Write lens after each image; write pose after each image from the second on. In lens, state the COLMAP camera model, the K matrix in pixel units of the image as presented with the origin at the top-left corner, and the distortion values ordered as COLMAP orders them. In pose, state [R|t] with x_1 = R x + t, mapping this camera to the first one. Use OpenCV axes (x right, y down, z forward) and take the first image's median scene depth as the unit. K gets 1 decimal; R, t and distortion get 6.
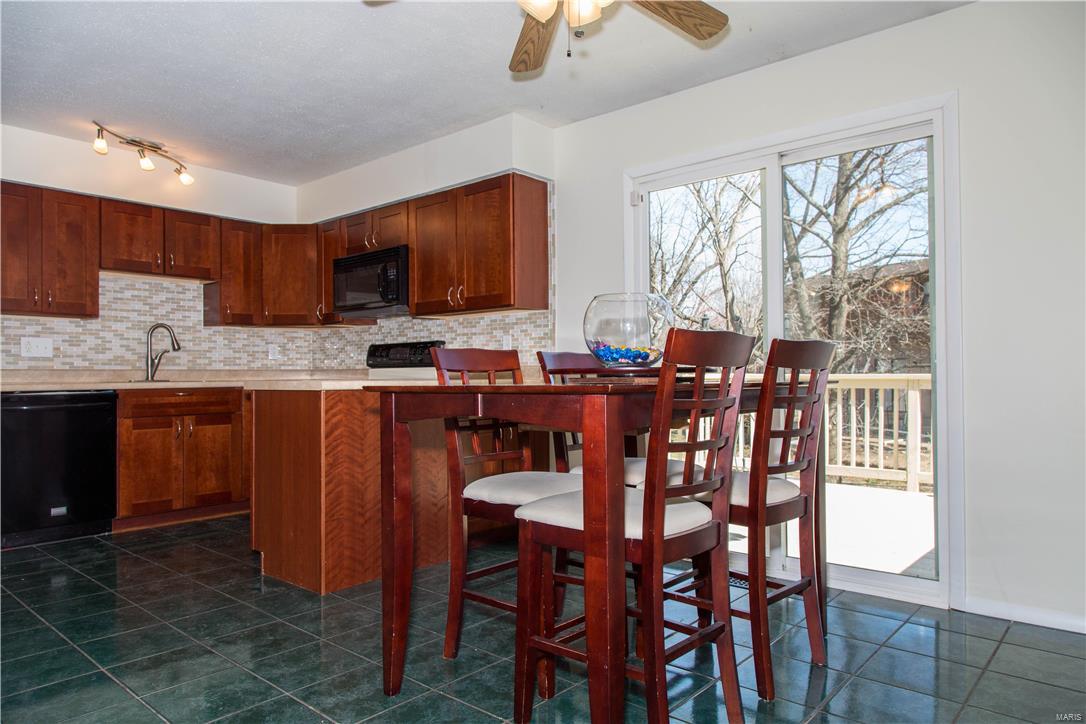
lens RADIAL K [[721.4, 0, 543.0], [0, 721.4, 362.0], [0, 0, 1]] dist [-0.006671, -0.003745]
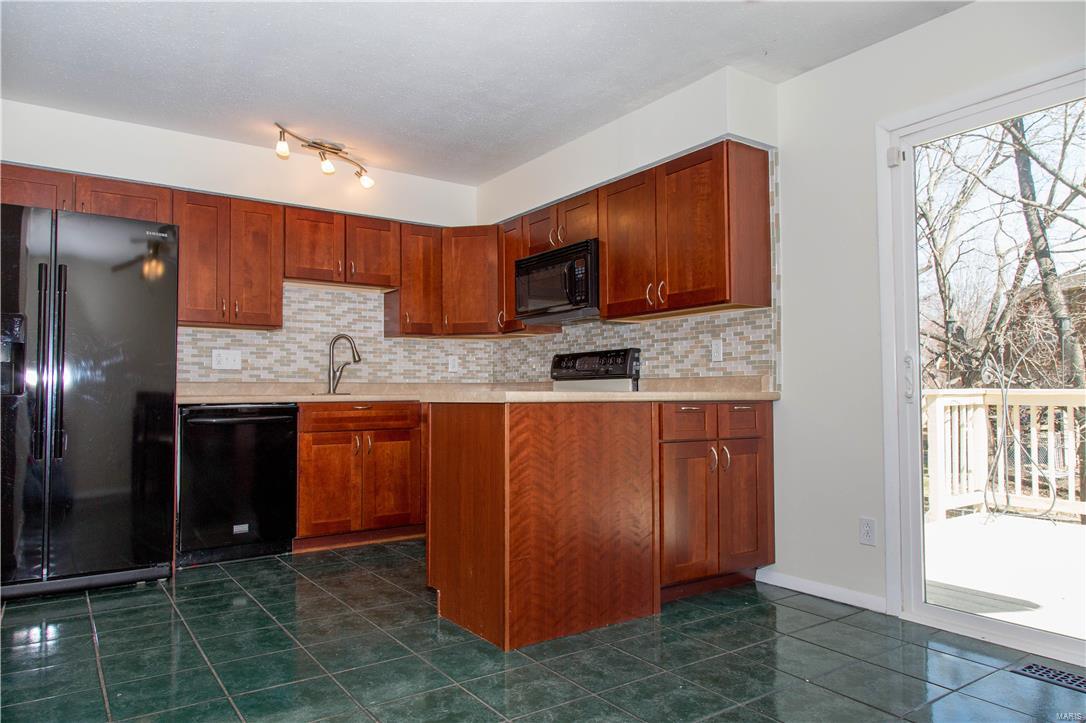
lens RADIAL K [[721.4, 0, 543.0], [0, 721.4, 361.5], [0, 0, 1]] dist [-0.006671, -0.003745]
pose [[0.971793, -0.008377, -0.235687, -0.048453], [0.002168, 0.999644, -0.026590, 0.009867], [0.235825, 0.025329, 0.971465, 0.142475]]
